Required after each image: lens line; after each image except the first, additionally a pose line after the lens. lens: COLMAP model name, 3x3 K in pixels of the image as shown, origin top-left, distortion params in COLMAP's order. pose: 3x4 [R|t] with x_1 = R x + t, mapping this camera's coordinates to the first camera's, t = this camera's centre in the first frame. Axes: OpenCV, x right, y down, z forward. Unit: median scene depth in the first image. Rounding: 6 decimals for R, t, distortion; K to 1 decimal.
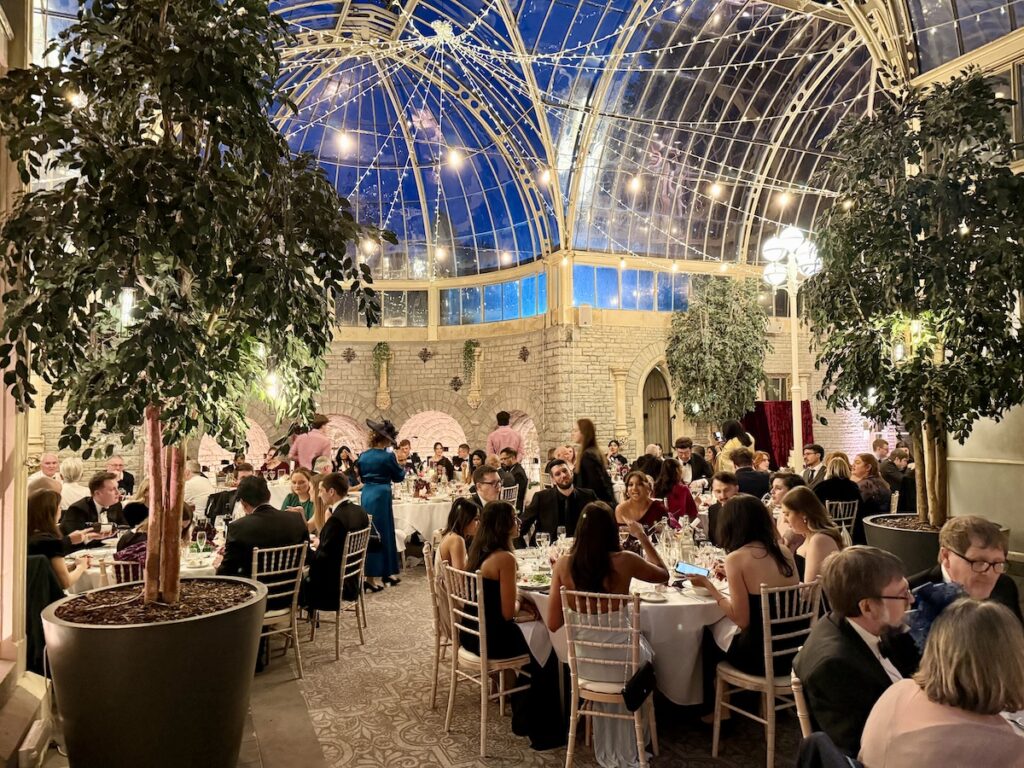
lens RADIAL K [[721.8, 0, 510.6], [0, 721.8, 383.0], [0, 0, 1]] dist [-0.008475, -0.003309]
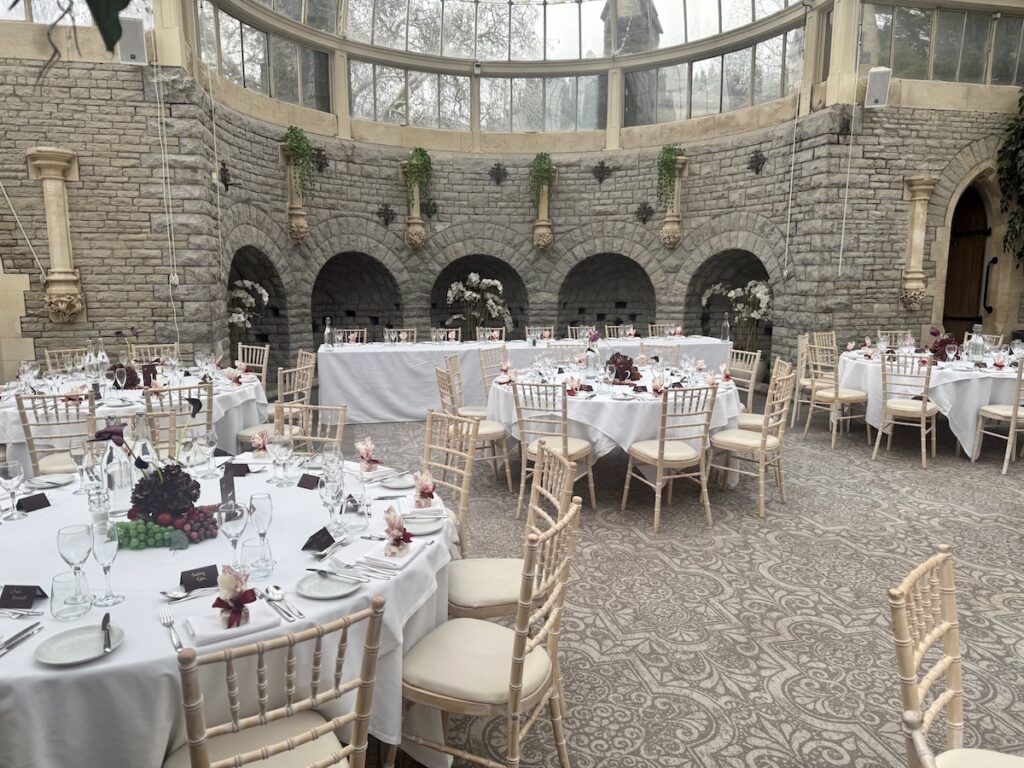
lens RADIAL K [[721.8, 0, 510.8], [0, 721.8, 382.8], [0, 0, 1]] dist [-0.008475, -0.003309]
pose [[0.978110, 0.043431, -0.203504, -0.057892], [-0.001381, 0.979310, 0.202360, 0.024496], [0.208083, -0.197650, 0.957933, 0.283364]]
